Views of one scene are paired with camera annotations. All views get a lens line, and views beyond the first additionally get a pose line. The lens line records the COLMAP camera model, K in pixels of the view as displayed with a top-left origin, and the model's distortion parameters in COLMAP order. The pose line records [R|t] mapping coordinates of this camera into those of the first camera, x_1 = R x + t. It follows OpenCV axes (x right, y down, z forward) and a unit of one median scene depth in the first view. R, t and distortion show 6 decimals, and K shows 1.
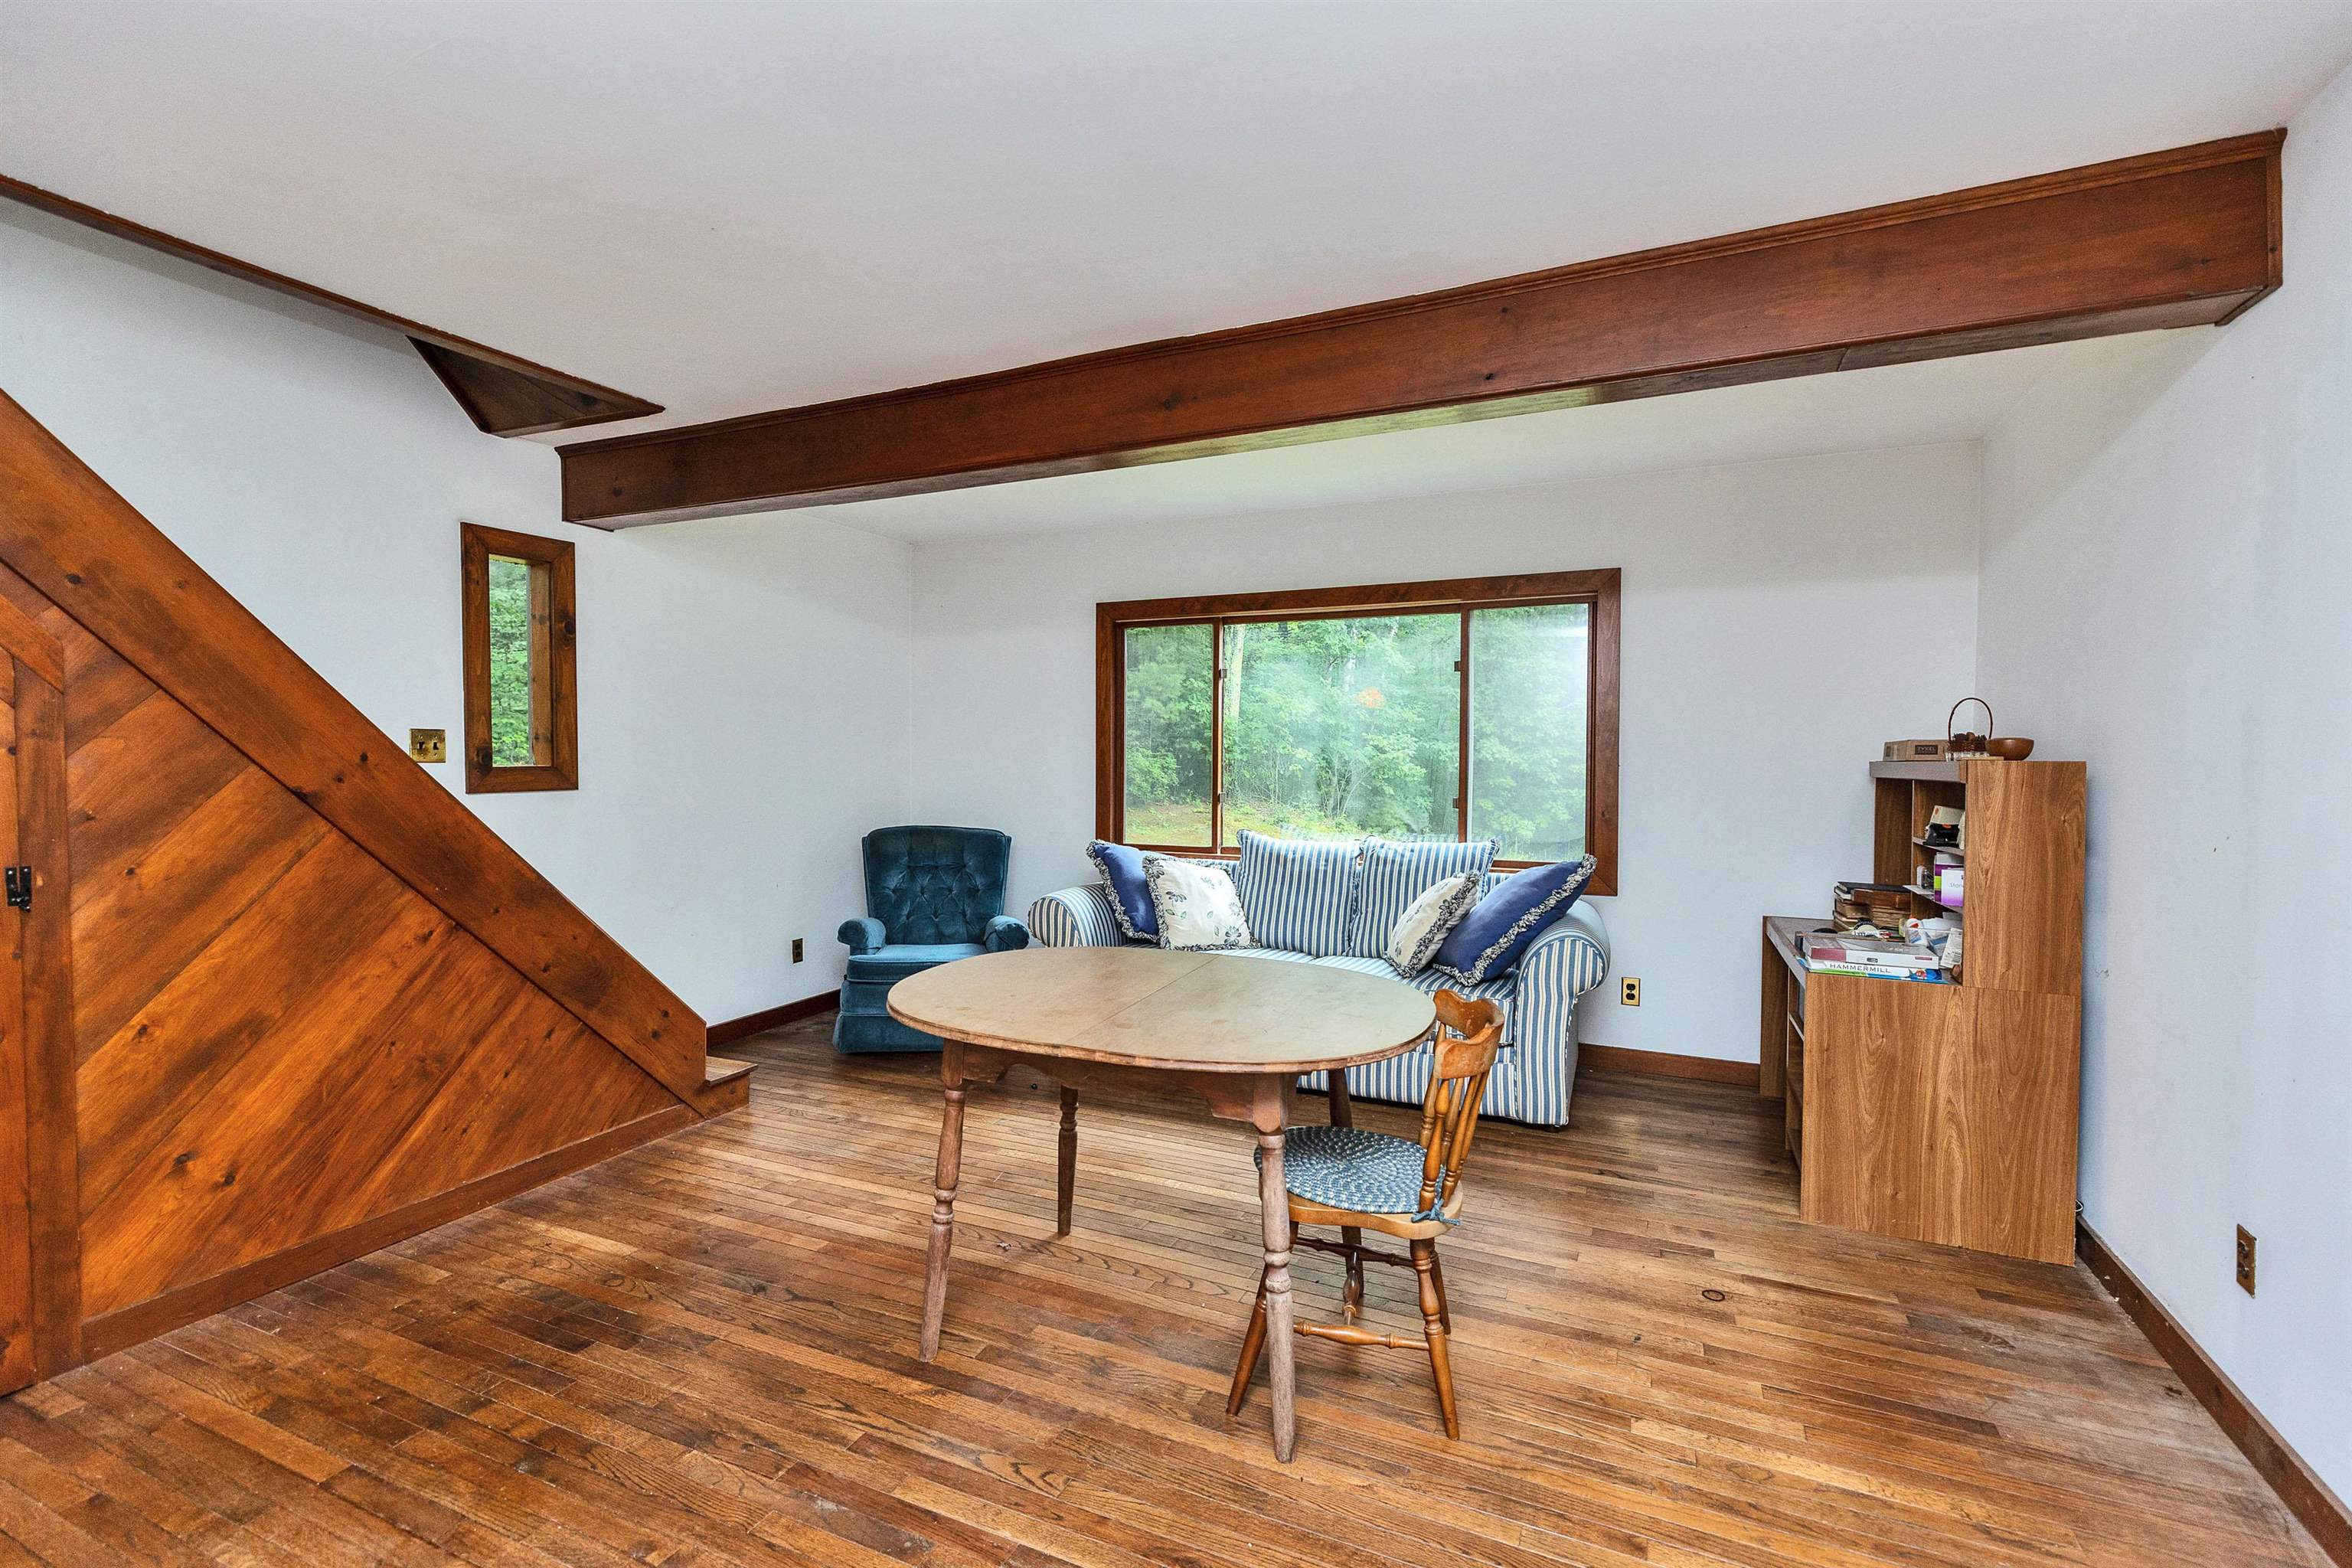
lens RADIAL K [[1050.2, 0, 1157.5], [0, 1050.2, 790.2], [0, 0, 1]] dist [0.001955, -0.000360]
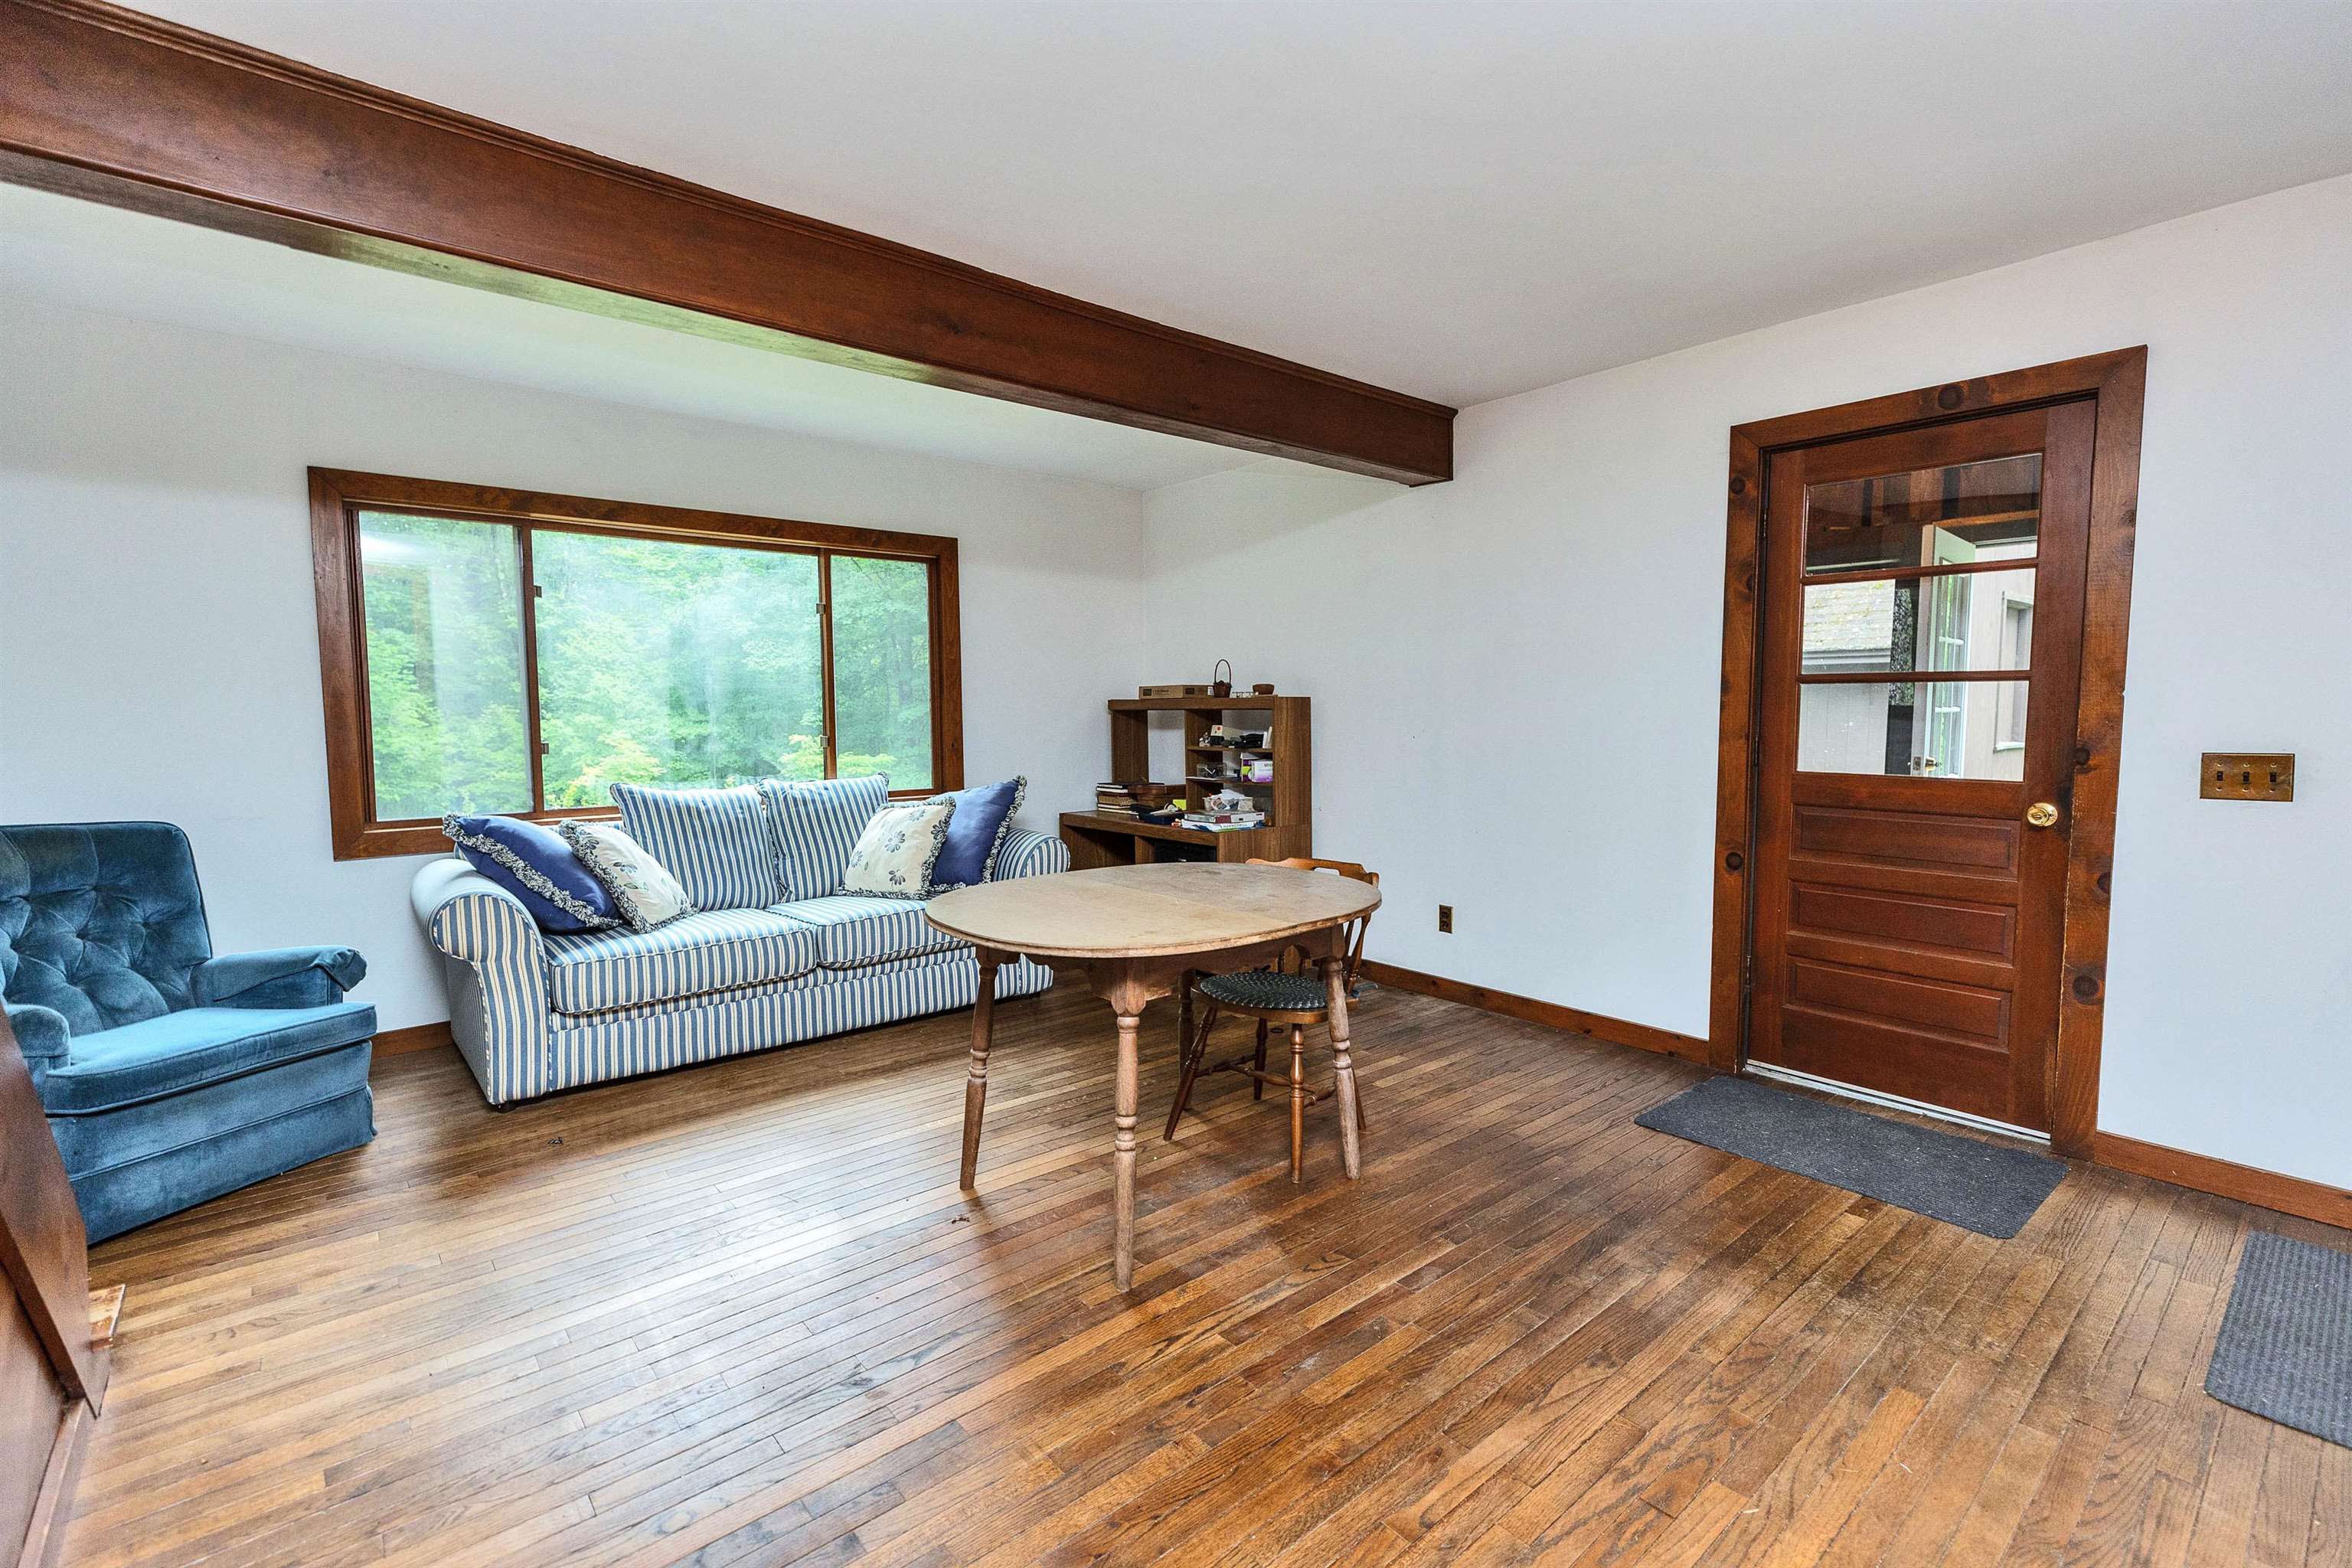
lens RADIAL K [[1050.2, 0, 1176.6], [0, 1050.2, 783.6], [0, 0, 1]] dist [0.001955, -0.000360]
pose [[0.411282, -0.072441, 0.908625, -0.805495], [0.034715, 0.997359, 0.063802, -0.000663], [-0.910847, 0.005303, 0.412711, 0.404493]]
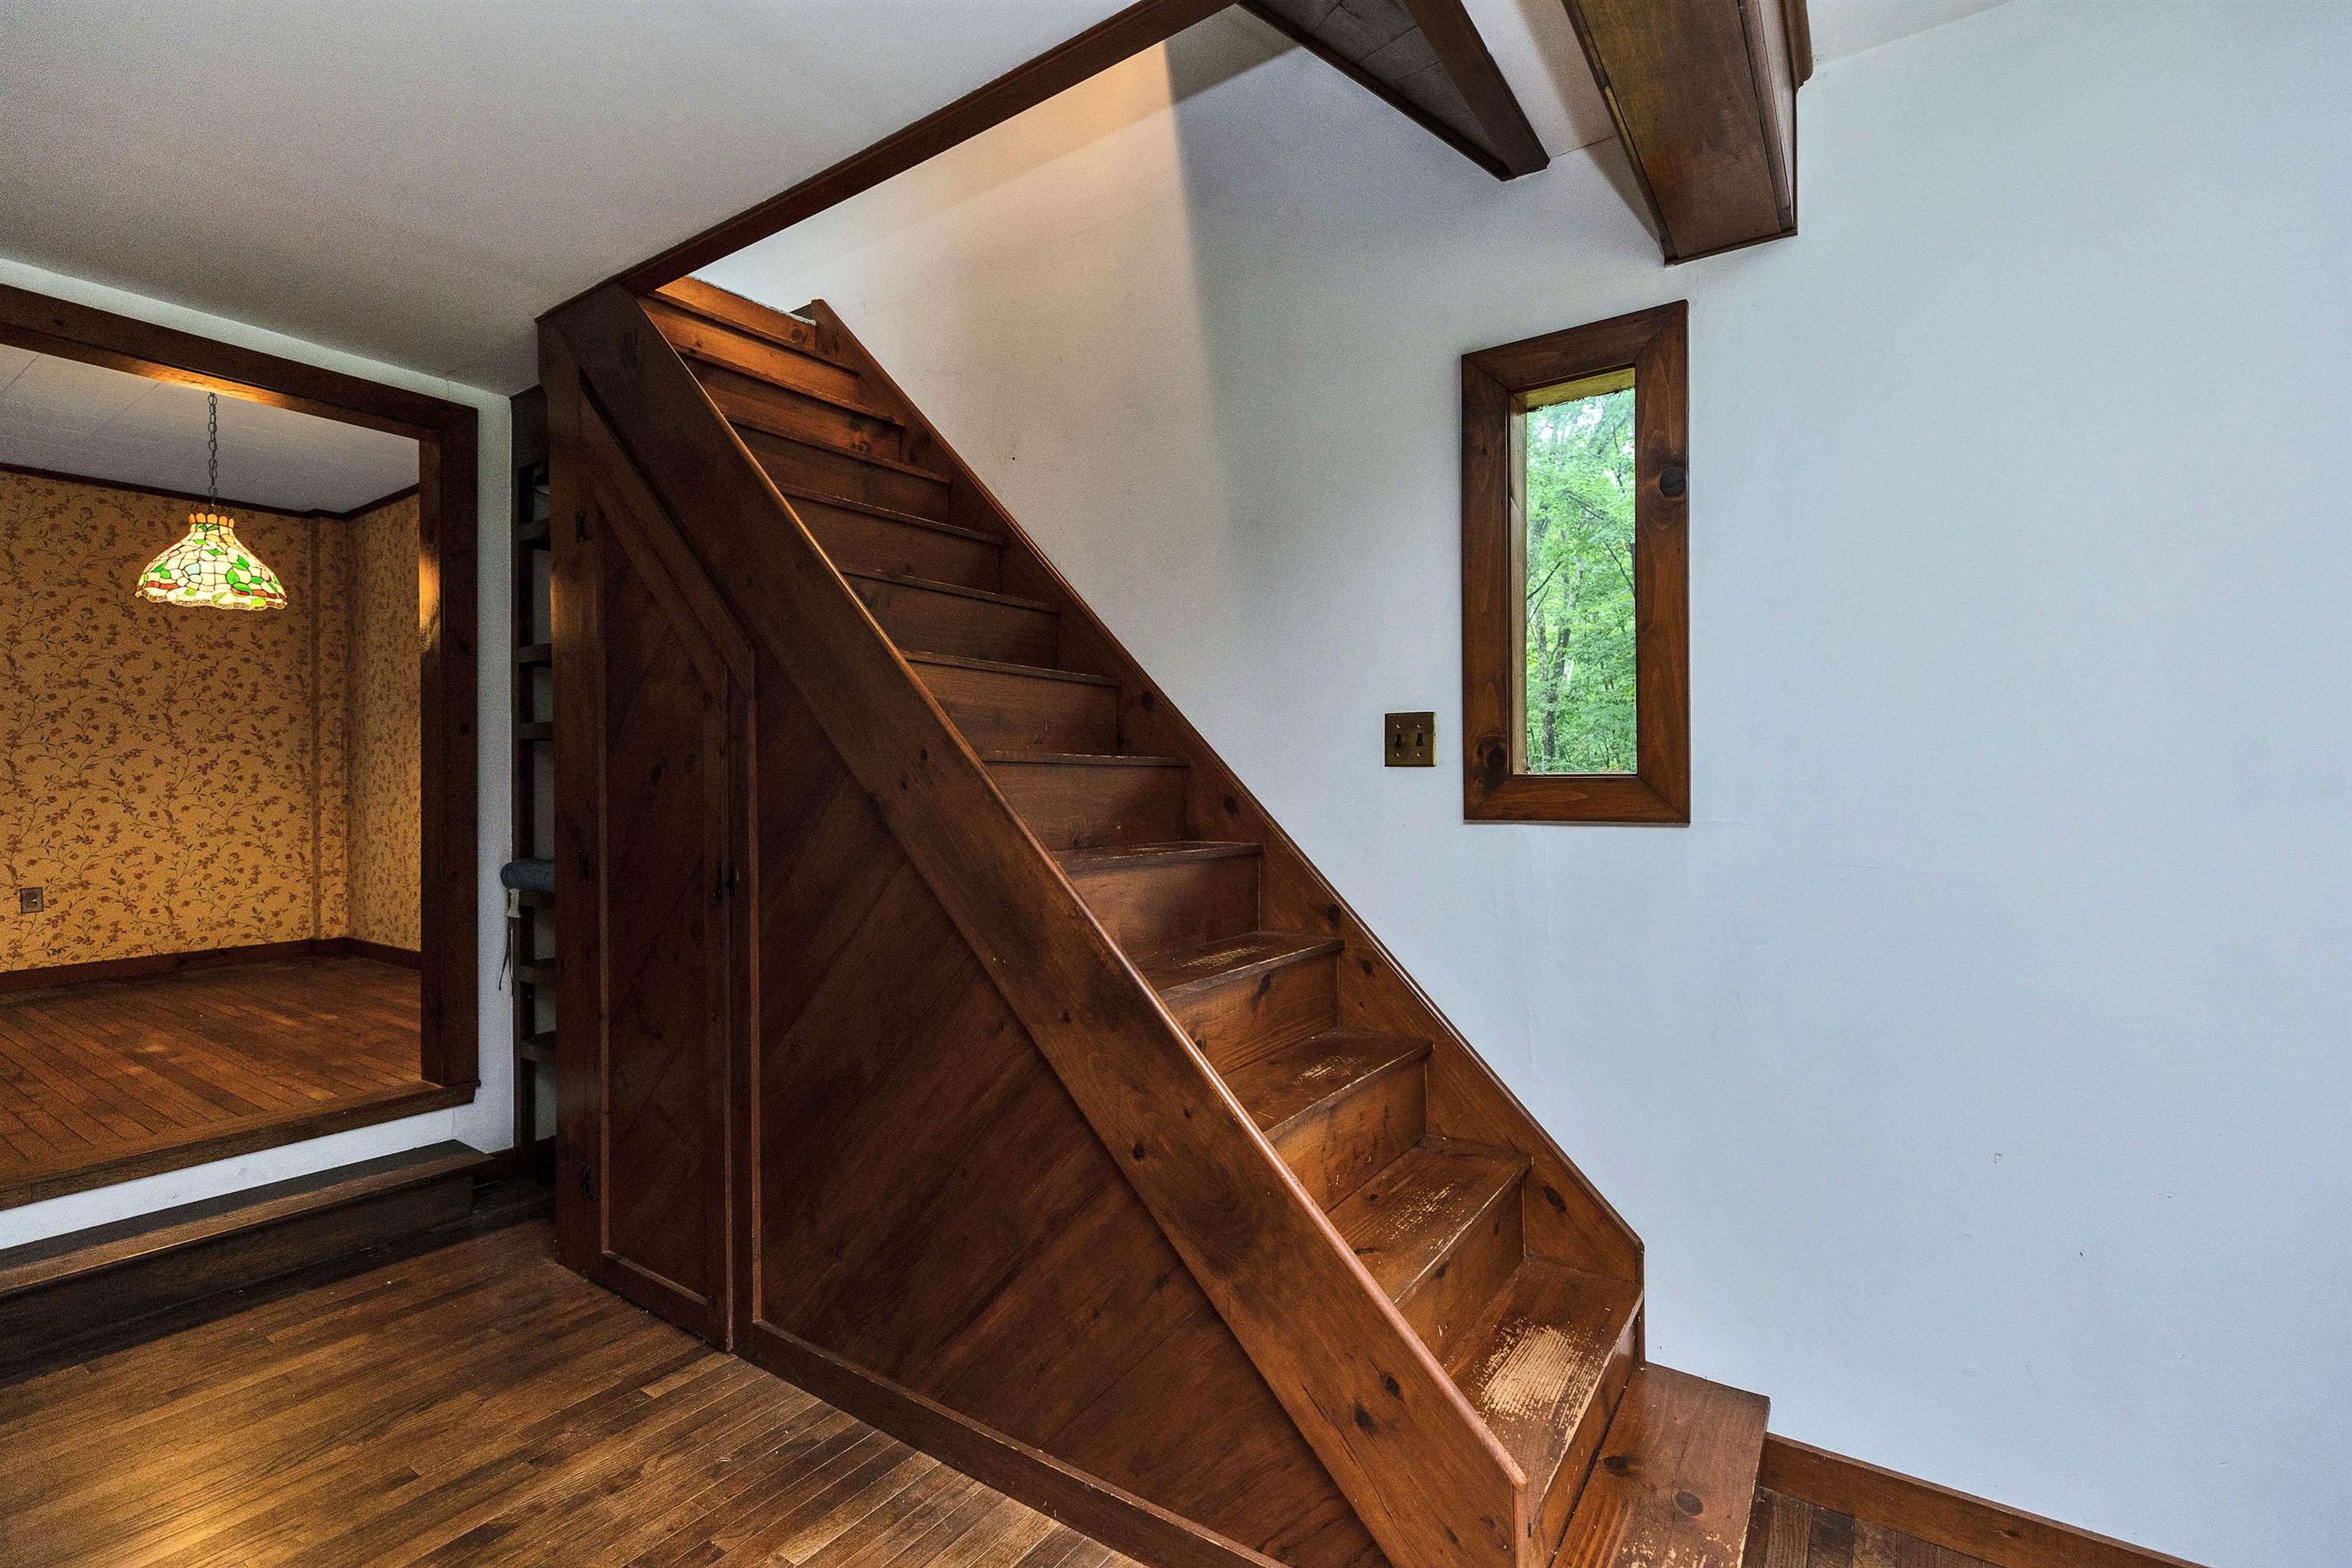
lens RADIAL K [[1050.2, 0, 1173.8], [0, 1050.2, 781.7], [0, 0, 1]] dist [0.001955, -0.000360]
pose [[-0.160306, -0.002349, -0.987065, -0.070363], [-0.032232, 0.999476, 0.002856, -0.017988], [0.986541, 0.032273, -0.160298, 1.151628]]
